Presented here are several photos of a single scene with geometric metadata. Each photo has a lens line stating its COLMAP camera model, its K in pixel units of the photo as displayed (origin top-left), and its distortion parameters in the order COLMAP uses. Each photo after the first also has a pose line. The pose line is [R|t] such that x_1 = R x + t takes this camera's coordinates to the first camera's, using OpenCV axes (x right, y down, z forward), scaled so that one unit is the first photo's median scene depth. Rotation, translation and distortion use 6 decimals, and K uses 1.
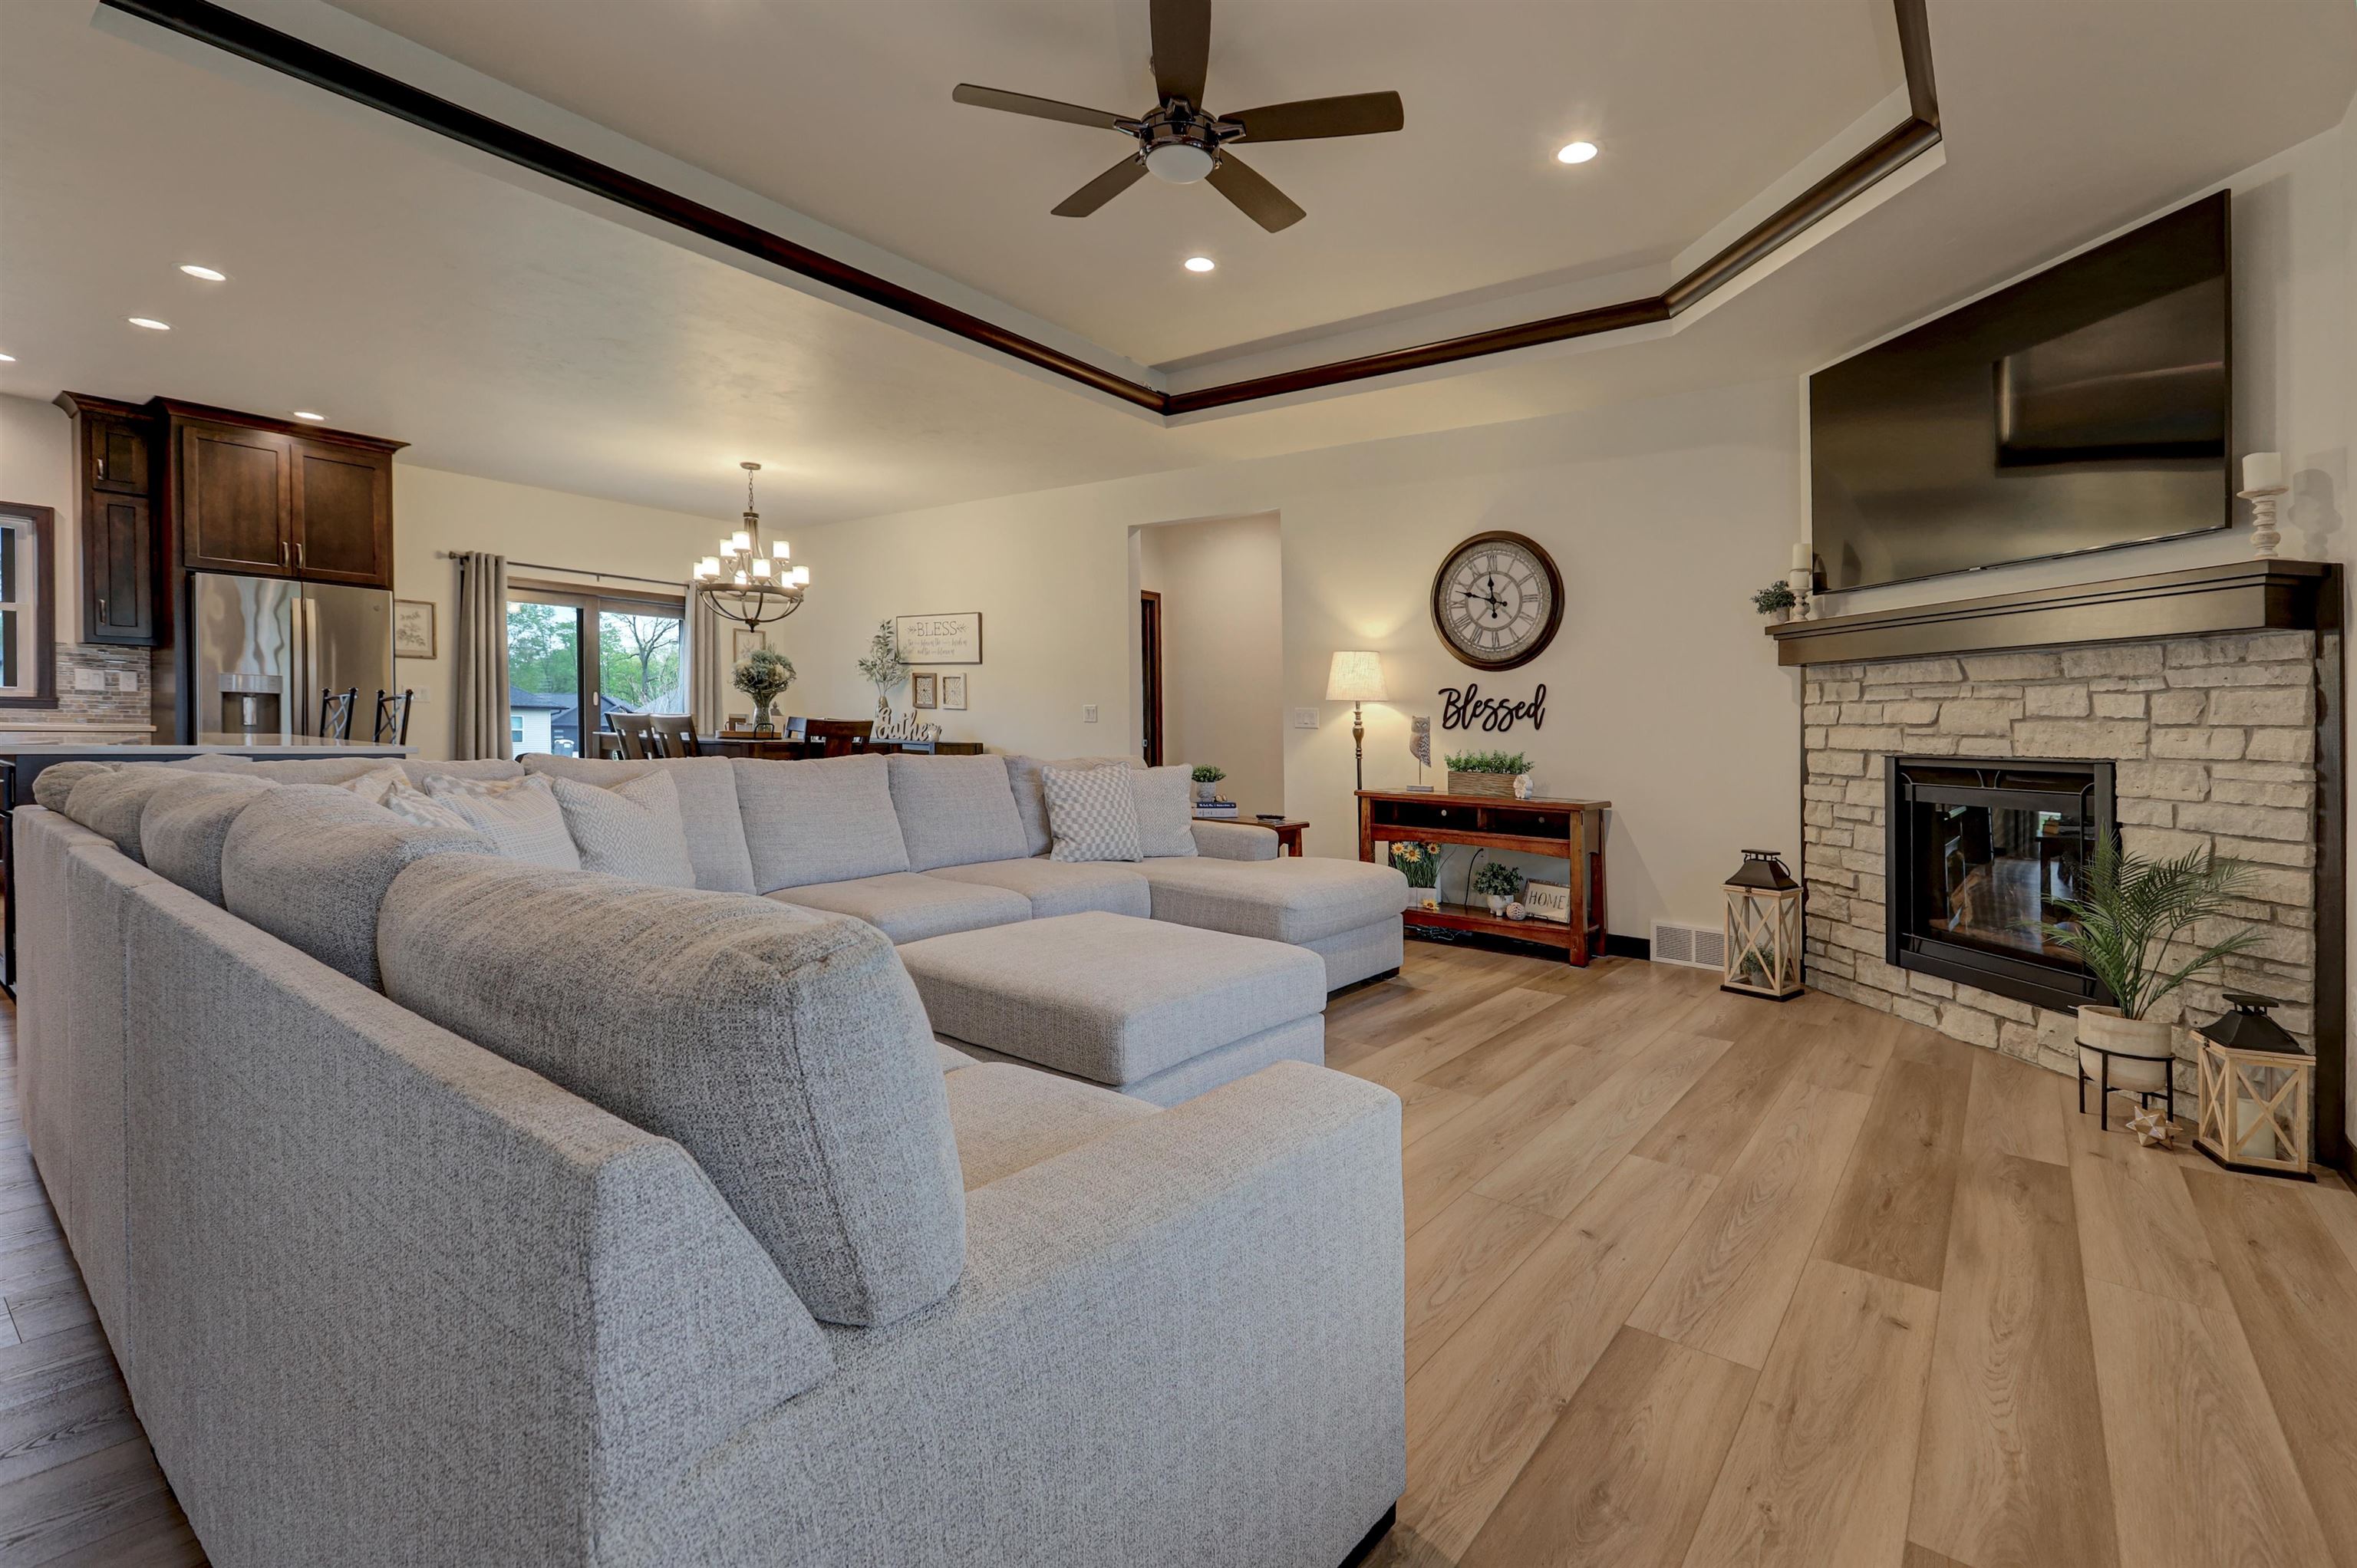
lens RADIAL K [[1069.4, 0, 1184.7], [0, 1069.4, 756.8], [0, 0, 1]] dist [-0.001829, 0.000367]
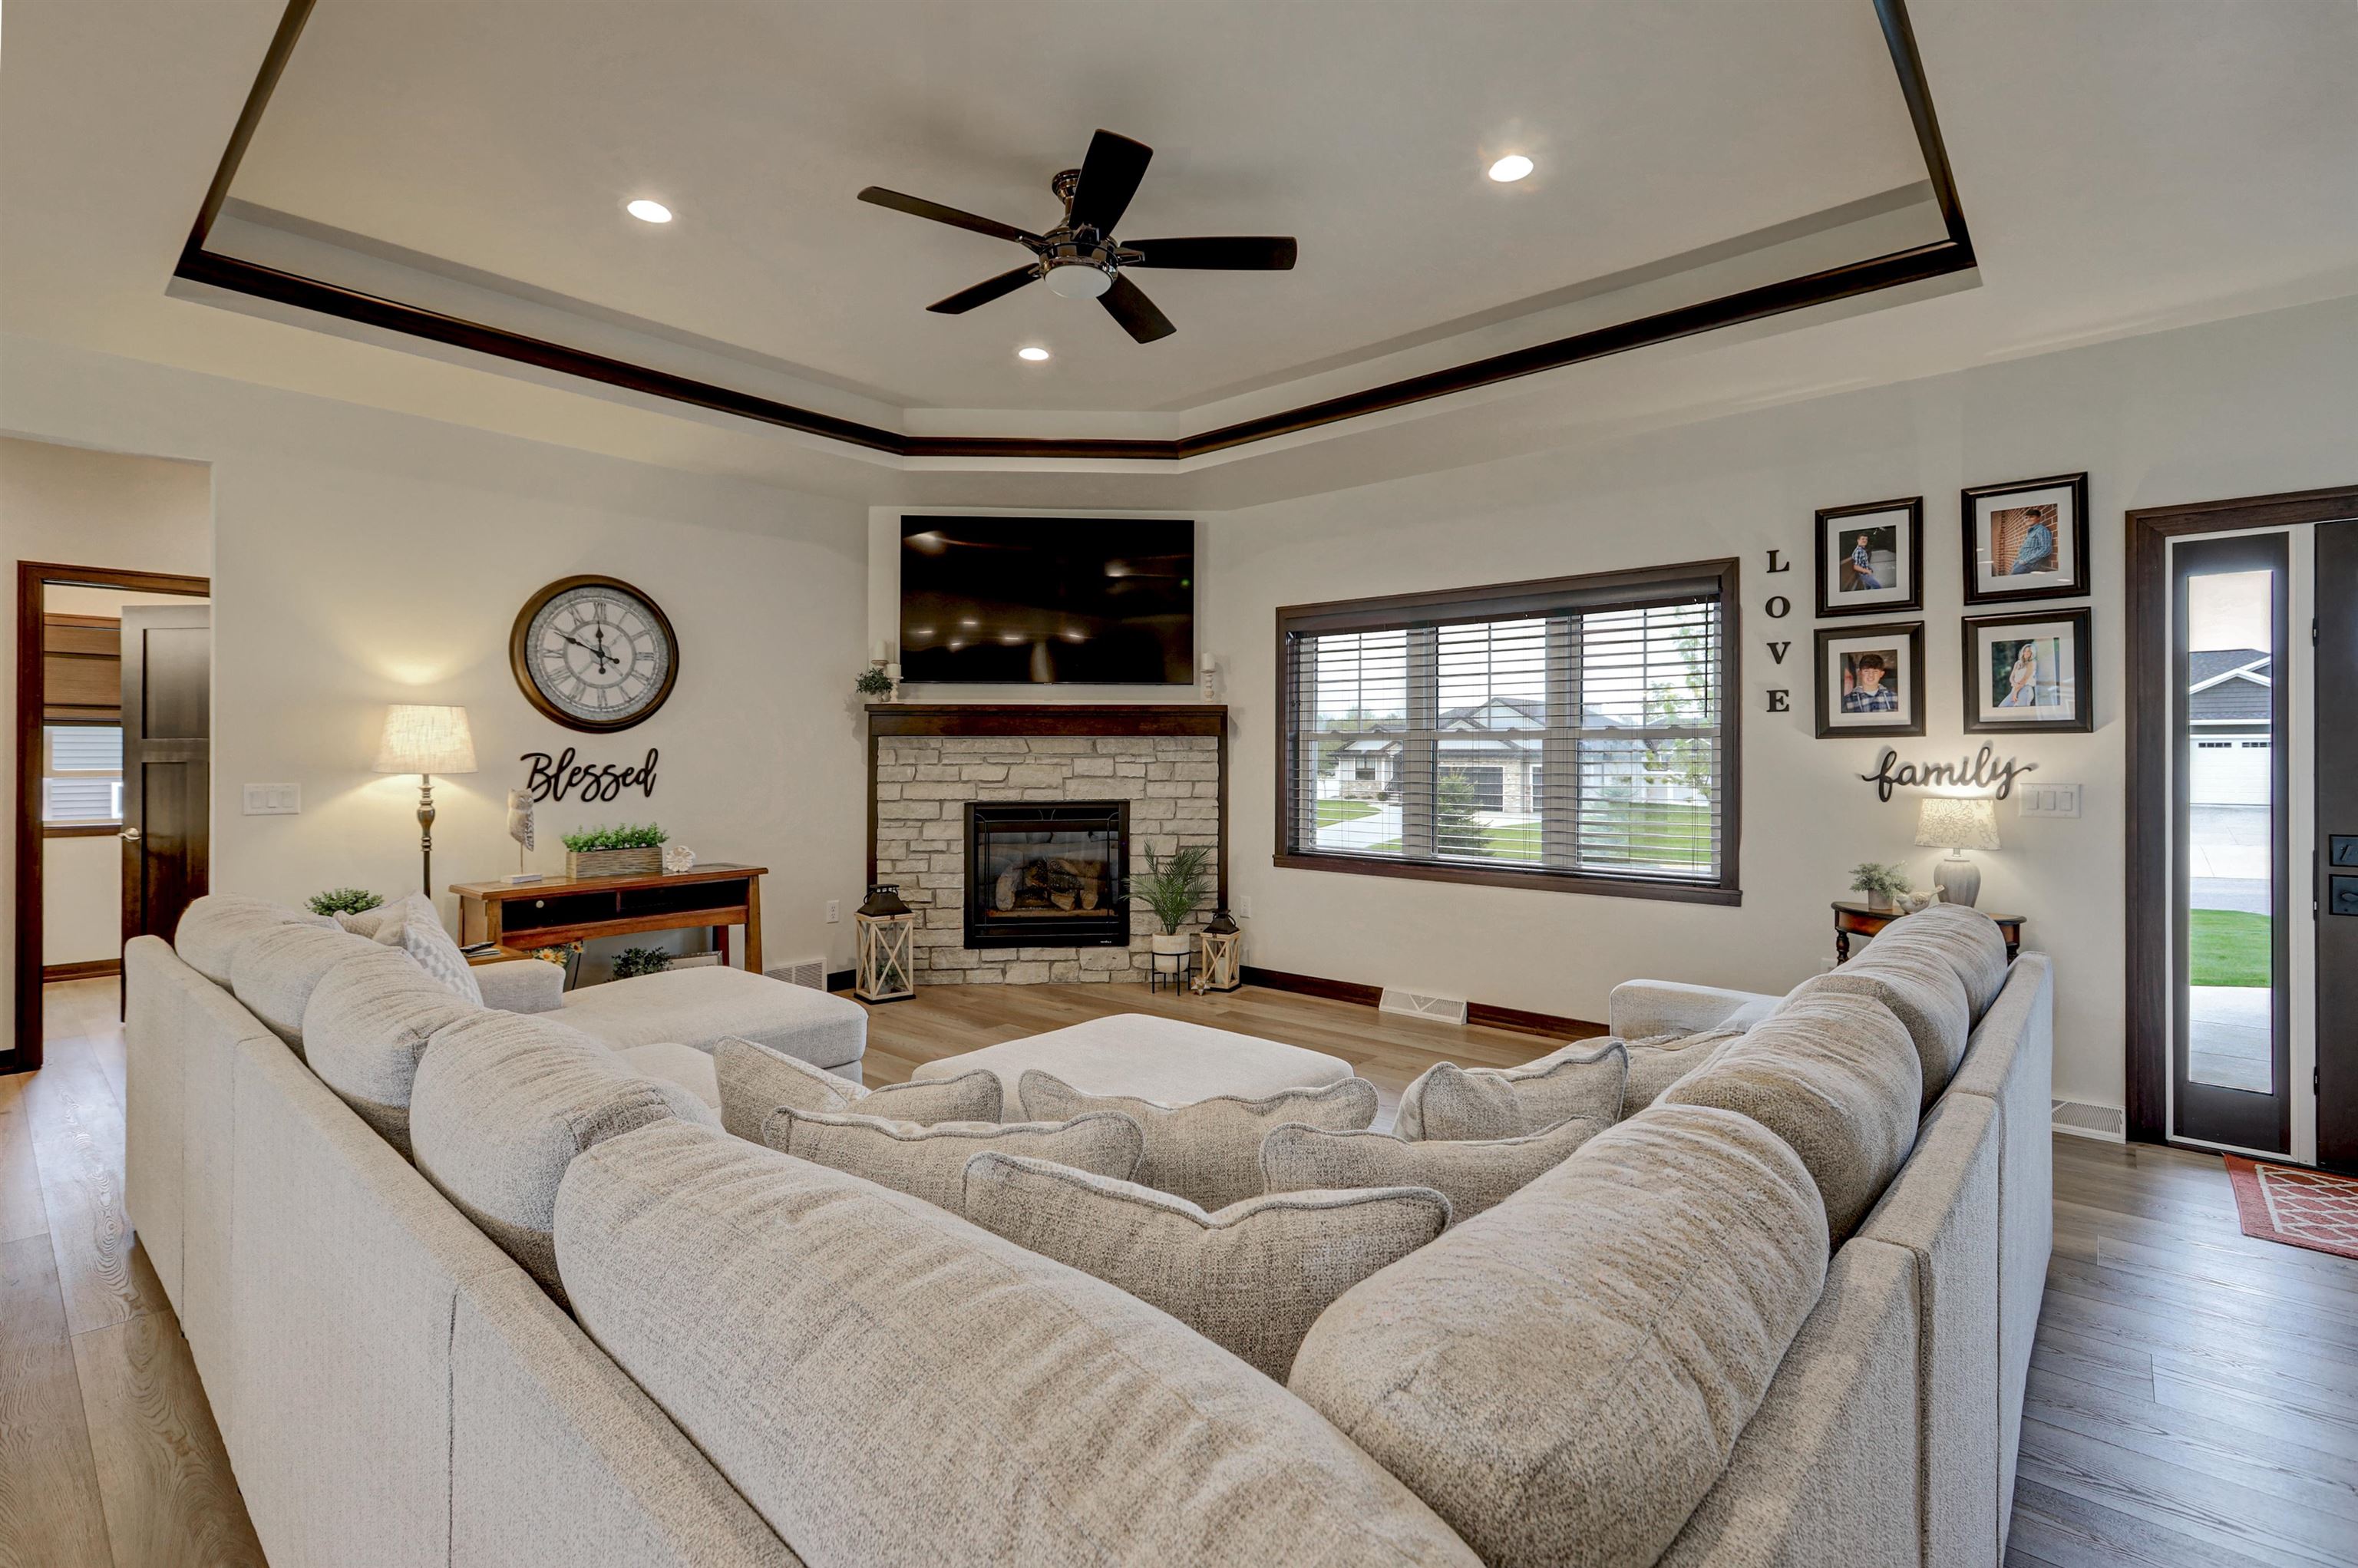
lens RADIAL K [[1069.9, 0, 1185.2], [0, 1069.9, 756.8], [0, 0, 1]] dist [-0.001829, 0.000367]
pose [[0.062571, -0.029919, 0.997592, -0.576182], [0.032592, 0.999079, 0.027919, -0.071874], [-0.997508, 0.030766, 0.063489, 0.475975]]
